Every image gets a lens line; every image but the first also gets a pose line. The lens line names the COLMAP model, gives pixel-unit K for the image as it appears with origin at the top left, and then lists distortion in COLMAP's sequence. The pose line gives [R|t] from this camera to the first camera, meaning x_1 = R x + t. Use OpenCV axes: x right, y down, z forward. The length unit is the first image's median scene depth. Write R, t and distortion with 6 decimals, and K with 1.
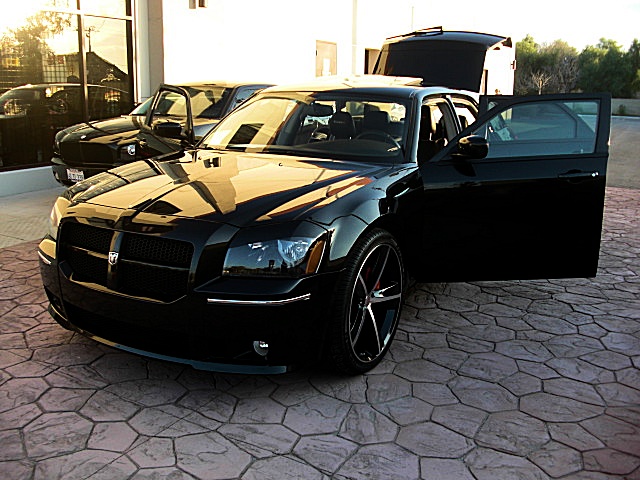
lens RADIAL K [[629.1, 0, 311.6], [0, 629.1, 242.6], [0, 0, 1]] dist [-0.209846, 0.191922]
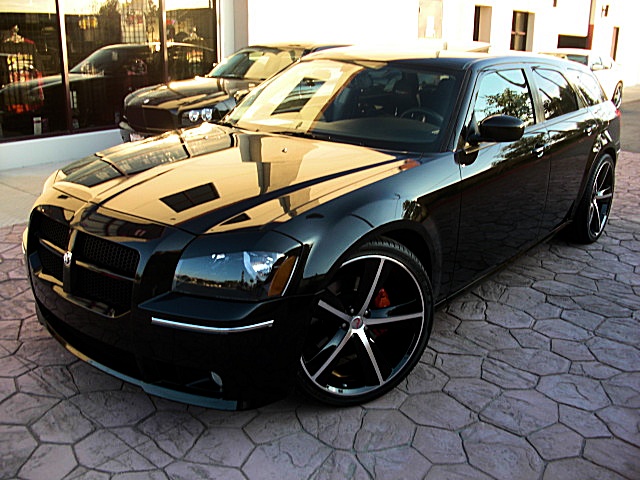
lens RADIAL K [[629.1, 0, 311.6], [0, 629.1, 242.6], [0, 0, 1]] dist [-0.209846, 0.191922]
pose [[0.981371, 0.052431, -0.184831, 0.163735], [-0.039718, 0.996626, 0.071828, -0.069909], [0.187973, -0.063149, 0.980142, 0.189826]]
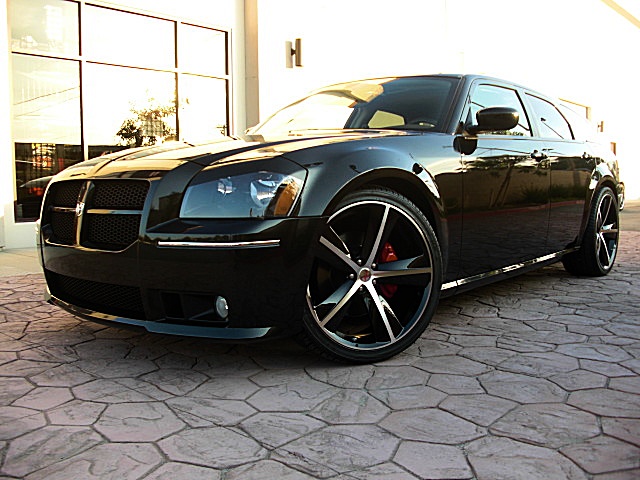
lens RADIAL K [[629.1, 0, 311.6], [0, 629.1, 242.6], [0, 0, 1]] dist [-0.209846, 0.191922]
pose [[0.977627, -0.007636, -0.210207, 0.180797], [-0.024287, 0.988559, -0.148865, 0.183403], [0.208939, 0.150640, 0.966257, 0.188940]]
